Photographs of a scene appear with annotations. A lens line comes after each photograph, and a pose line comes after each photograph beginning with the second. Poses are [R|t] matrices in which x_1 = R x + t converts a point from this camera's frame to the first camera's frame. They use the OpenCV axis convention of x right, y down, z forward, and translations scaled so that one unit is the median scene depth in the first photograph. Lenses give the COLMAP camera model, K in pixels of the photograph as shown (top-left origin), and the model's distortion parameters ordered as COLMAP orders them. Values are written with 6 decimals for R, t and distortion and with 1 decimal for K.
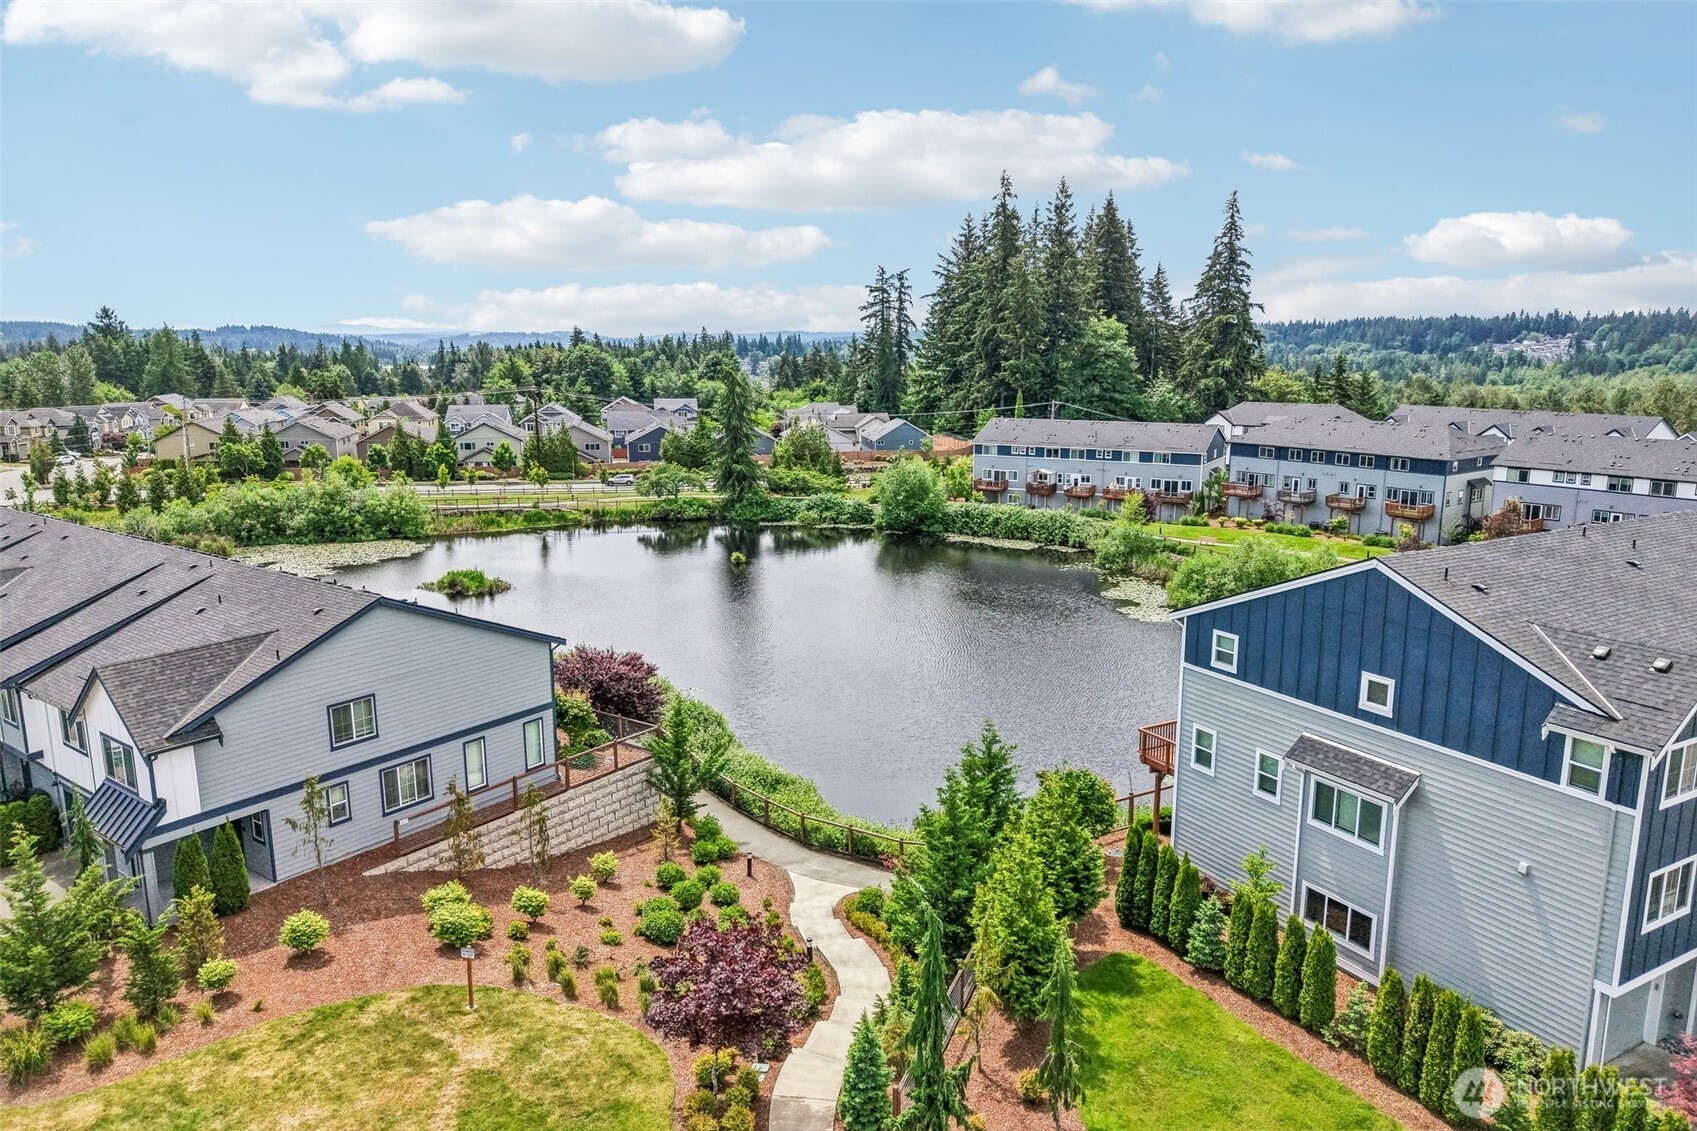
lens RADIAL K [[1144.1, 0, 848.5], [0, 1144.1, 565.5], [0, 0, 1]] dist [0.060645, -0.069801]
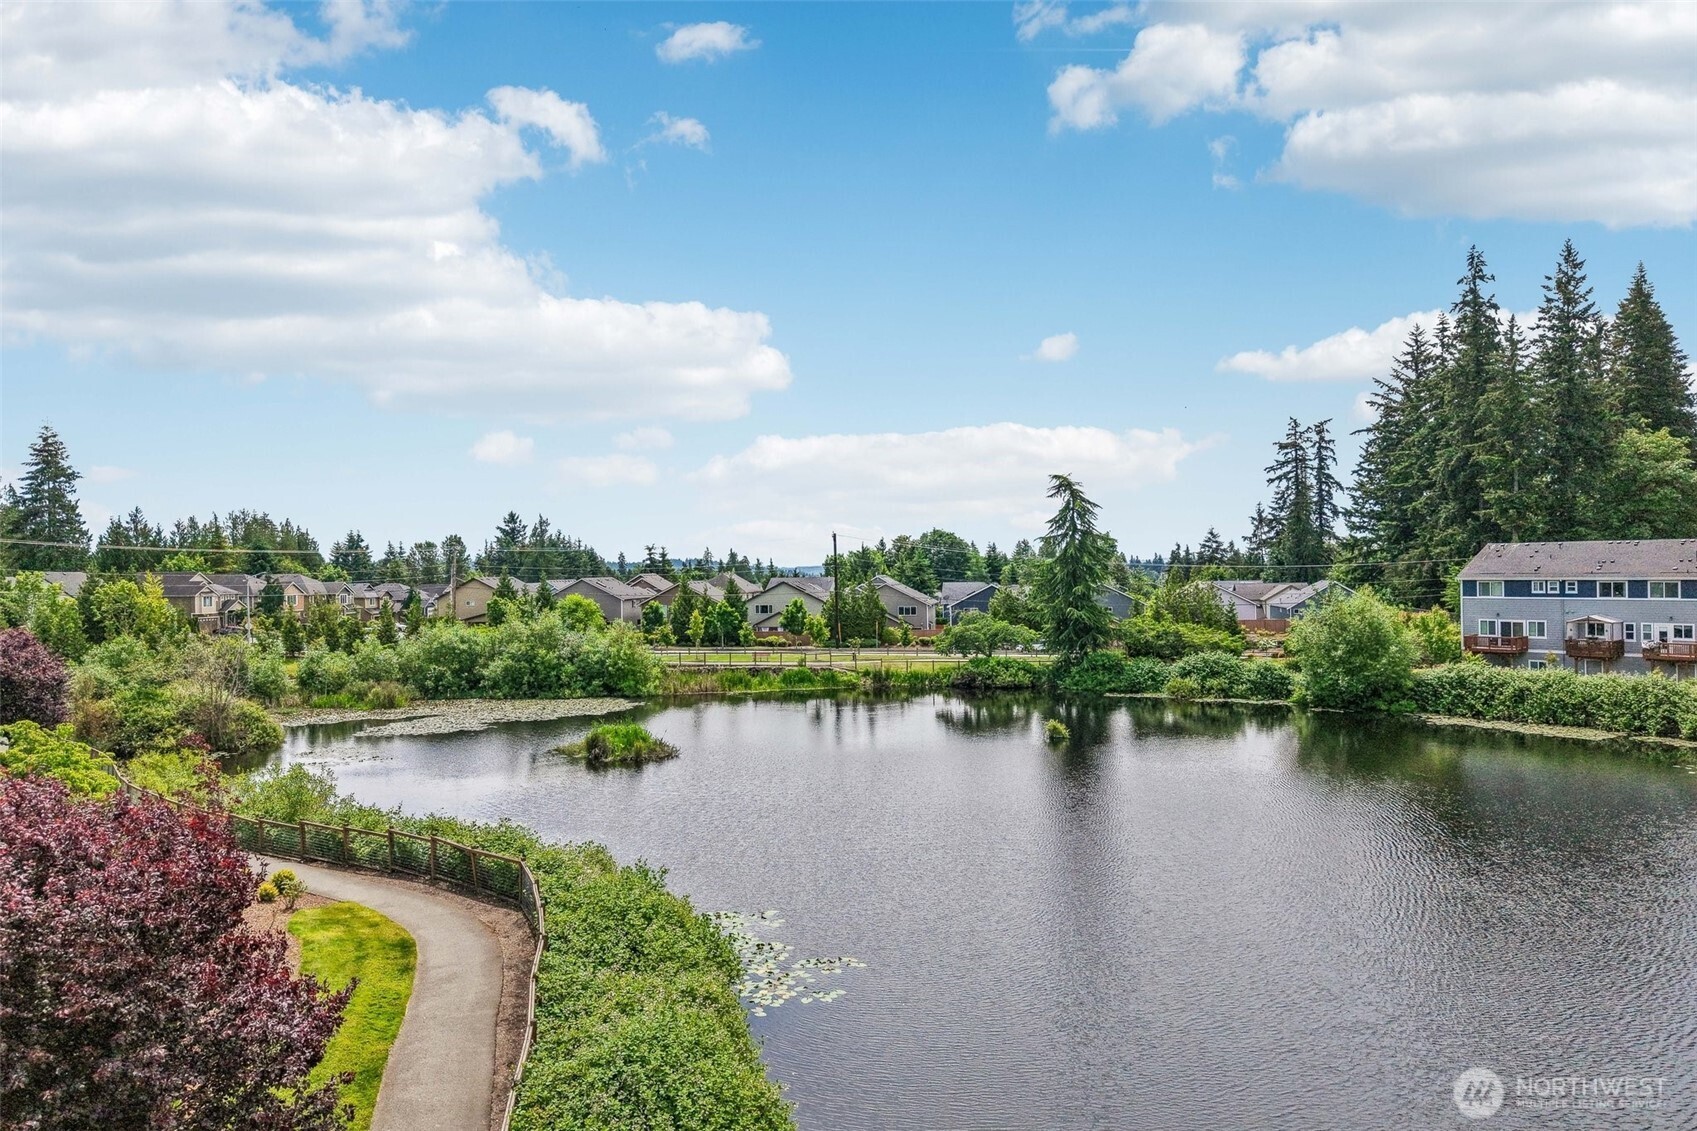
lens RADIAL K [[1144.1, 0, 848.5], [0, 1144.1, 565.5], [0, 0, 1]] dist [0.060645, -0.069801]
pose [[0.942489, -0.015336, -0.333884, 0.005198], [-0.051517, 0.980344, -0.190450, 0.024251], [0.330242, 0.196698, 0.923174, 0.304477]]
